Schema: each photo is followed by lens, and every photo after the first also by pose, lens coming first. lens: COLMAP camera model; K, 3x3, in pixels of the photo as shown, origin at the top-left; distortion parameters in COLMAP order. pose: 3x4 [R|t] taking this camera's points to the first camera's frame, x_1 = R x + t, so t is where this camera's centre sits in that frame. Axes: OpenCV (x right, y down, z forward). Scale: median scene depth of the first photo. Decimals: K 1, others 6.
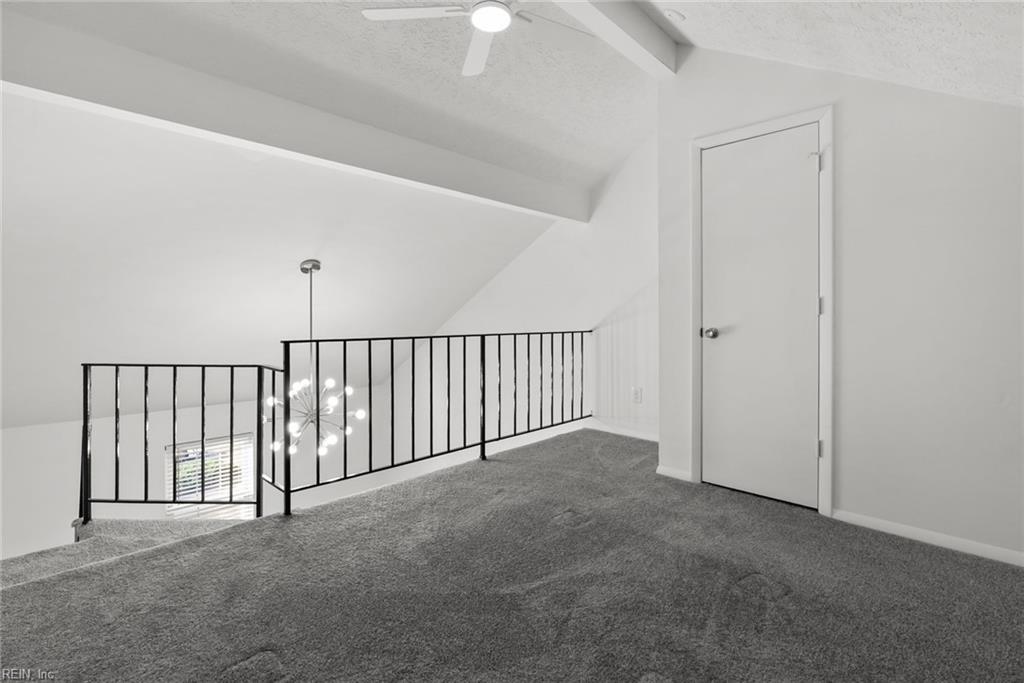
lens RADIAL K [[477.3, 0, 519.6], [0, 477.3, 326.2], [0, 0, 1]] dist [-0.001553, 0.000199]
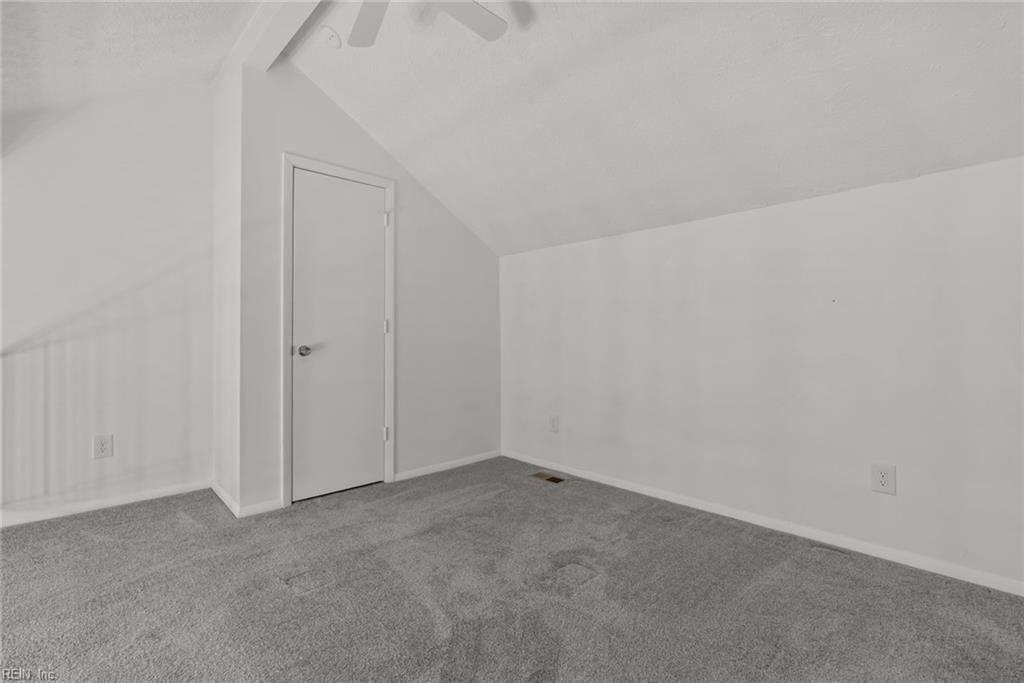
lens RADIAL K [[465.1, 0, 517.3], [0, 465.1, 333.9], [0, 0, 1]] dist [-0.001270, -0.000103]
pose [[0.044741, -0.005372, 0.998984, -0.622794], [0.021005, 0.999770, 0.004436, -0.018592], [-0.998778, 0.020785, 0.044843, 0.546723]]
